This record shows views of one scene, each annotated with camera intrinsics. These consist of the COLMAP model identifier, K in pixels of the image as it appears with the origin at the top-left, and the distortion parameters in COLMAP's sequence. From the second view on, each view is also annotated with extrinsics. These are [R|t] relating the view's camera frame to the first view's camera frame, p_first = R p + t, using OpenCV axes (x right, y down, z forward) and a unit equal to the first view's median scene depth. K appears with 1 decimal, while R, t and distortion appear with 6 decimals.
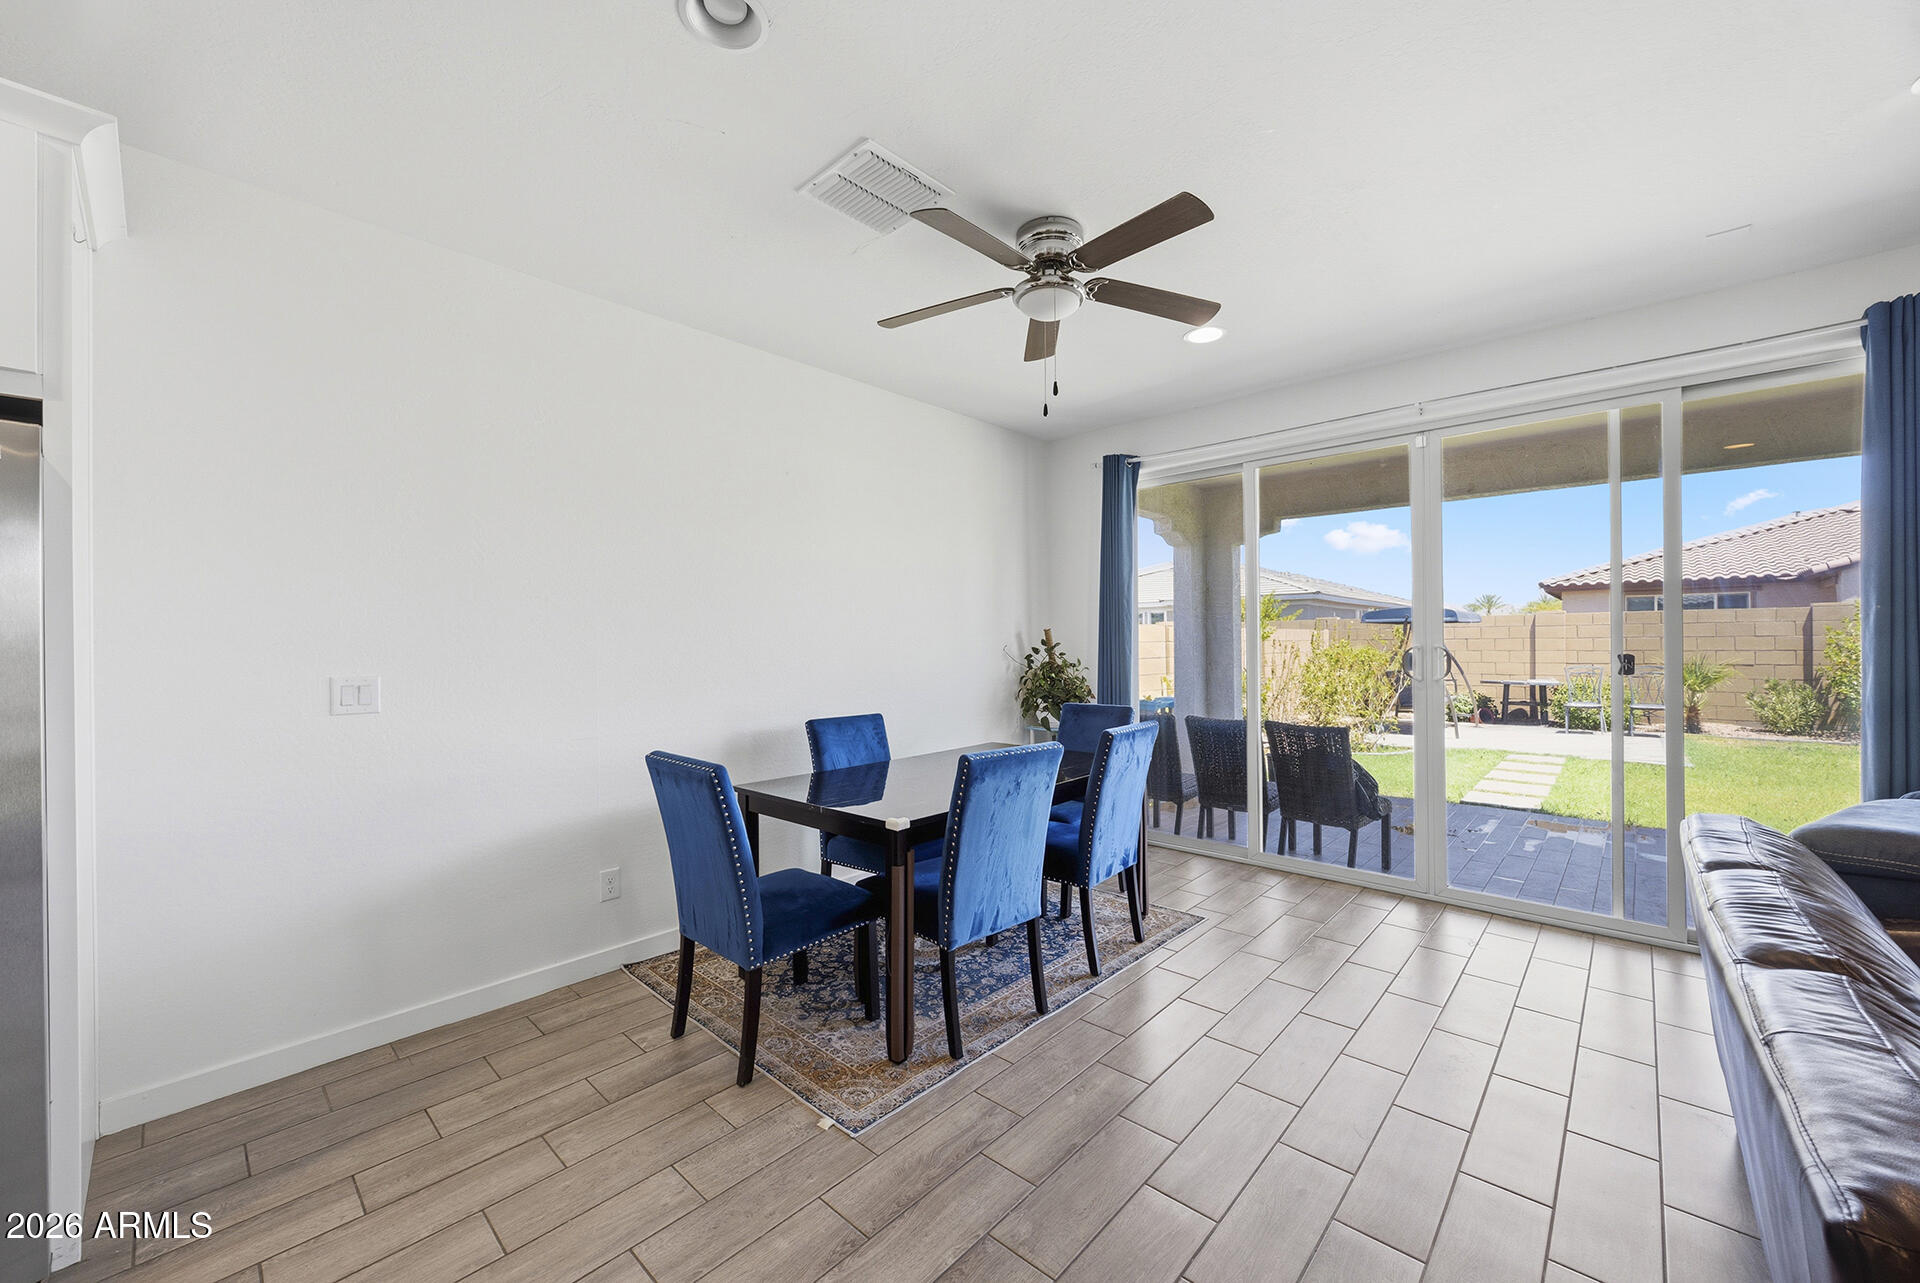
lens RADIAL K [[738.8, 0, 954.6], [0, 738.8, 638.2], [0, 0, 1]] dist [-0.002481, -0.000118]
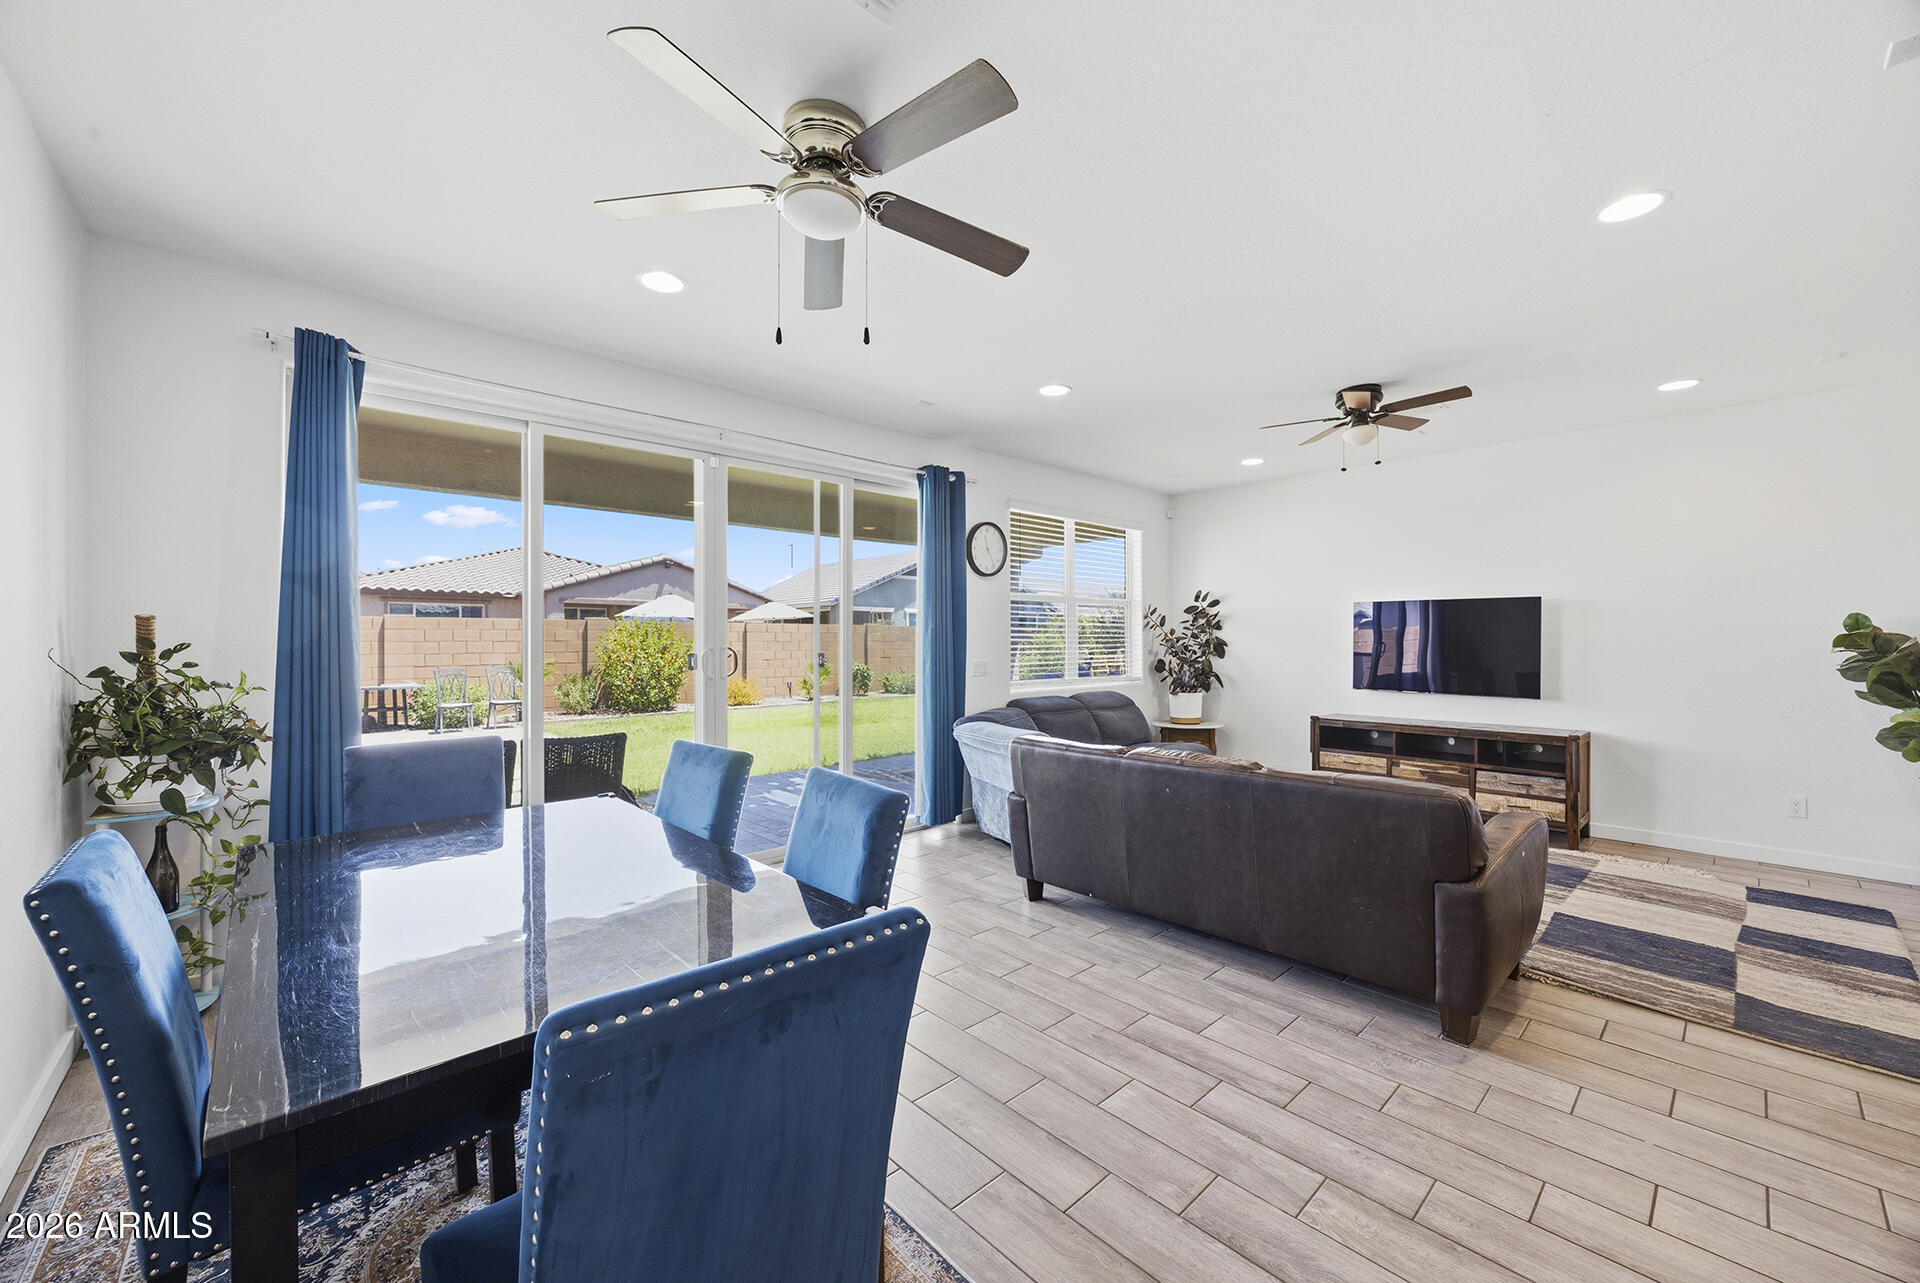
lens RADIAL K [[738.8, 0, 972.2], [0, 738.8, 641.4], [0, 0, 1]] dist [-0.002481, -0.000118]
pose [[0.072846, 0.007474, 0.997315, -0.426989], [-0.006516, 0.999954, -0.007018, 0.005896], [-0.997322, -0.005988, 0.072892, 0.514328]]
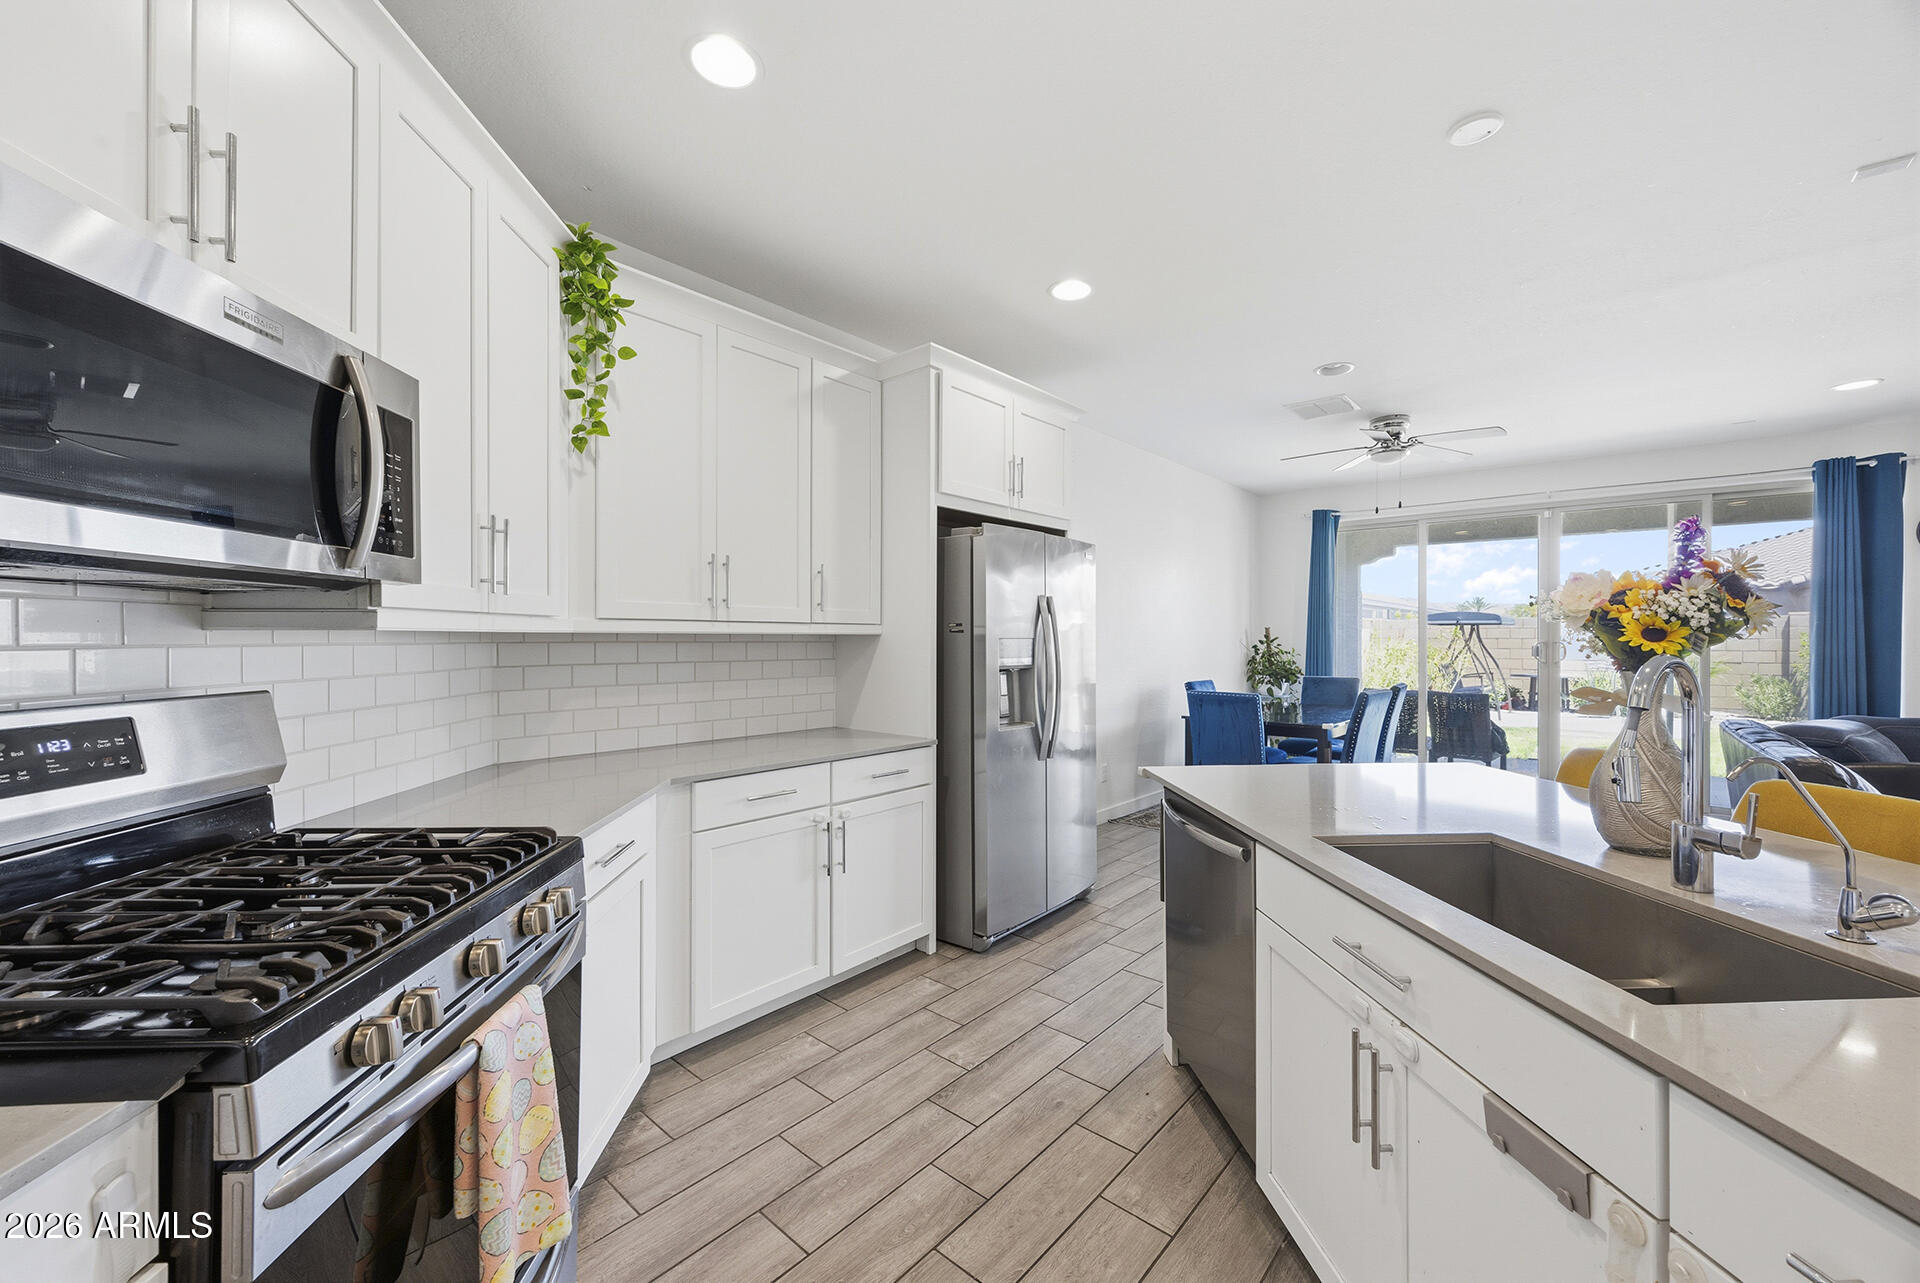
lens RADIAL K [[738.8, 0, 952.1], [0, 738.8, 636.4], [0, 0, 1]] dist [-0.002481, -0.000118]
pose [[0.999887, 0.011305, 0.009862, -0.653398], [-0.011348, 0.999926, 0.004328, 0.007135], [-0.009813, -0.004439, 0.999942, -0.575354]]
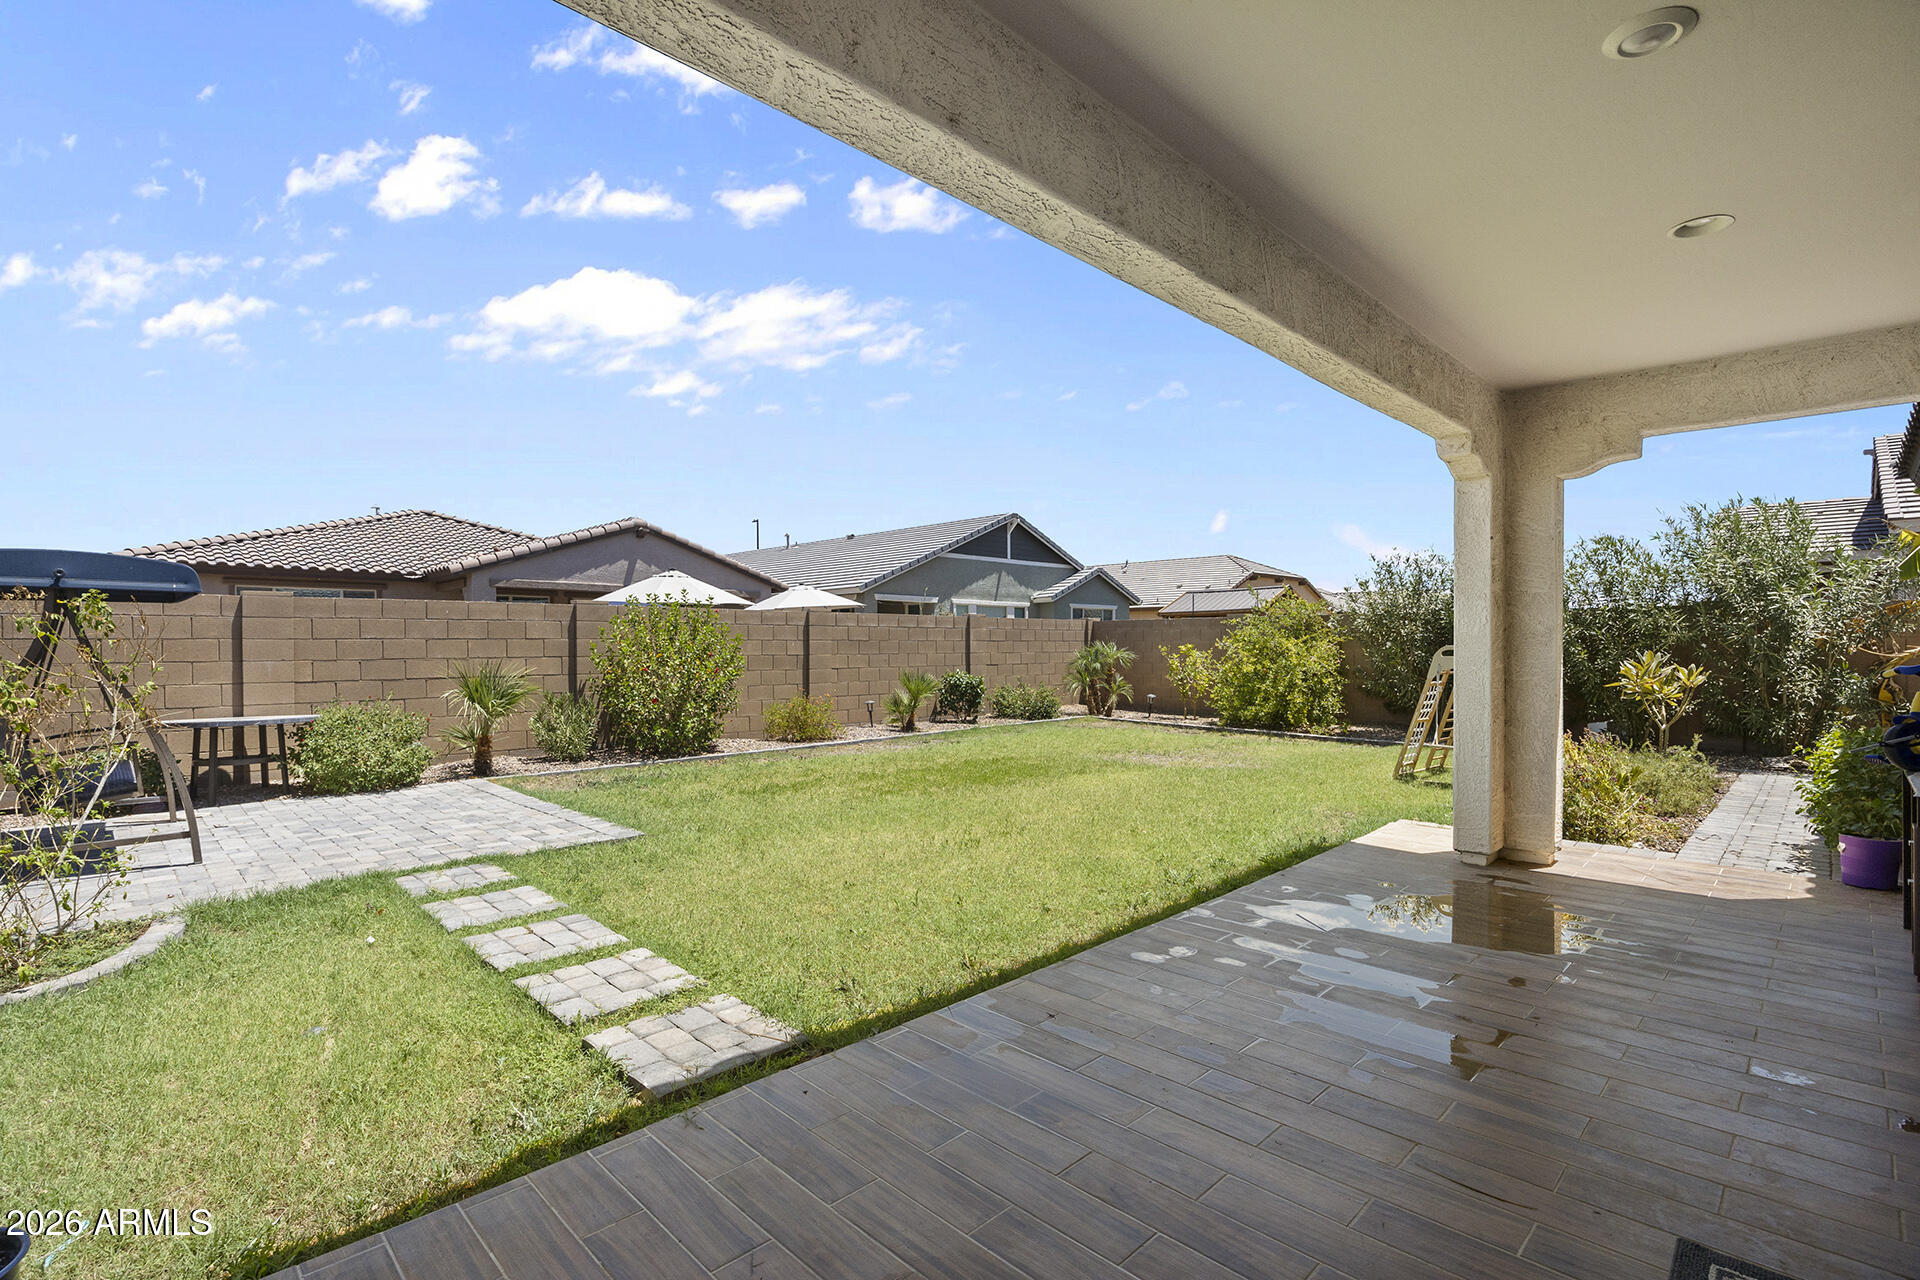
lens RADIAL K [[880.8, 0, 956.5], [0, 880.8, 656.6], [0, 0, 1]] dist [0.000541, 0.000001]
pose [[0.049585, -0.006283, 0.998750, 0.503607], [-0.006090, 0.999960, 0.006593, 0.019296], [-0.998751, -0.006409, 0.049545, 1.433289]]
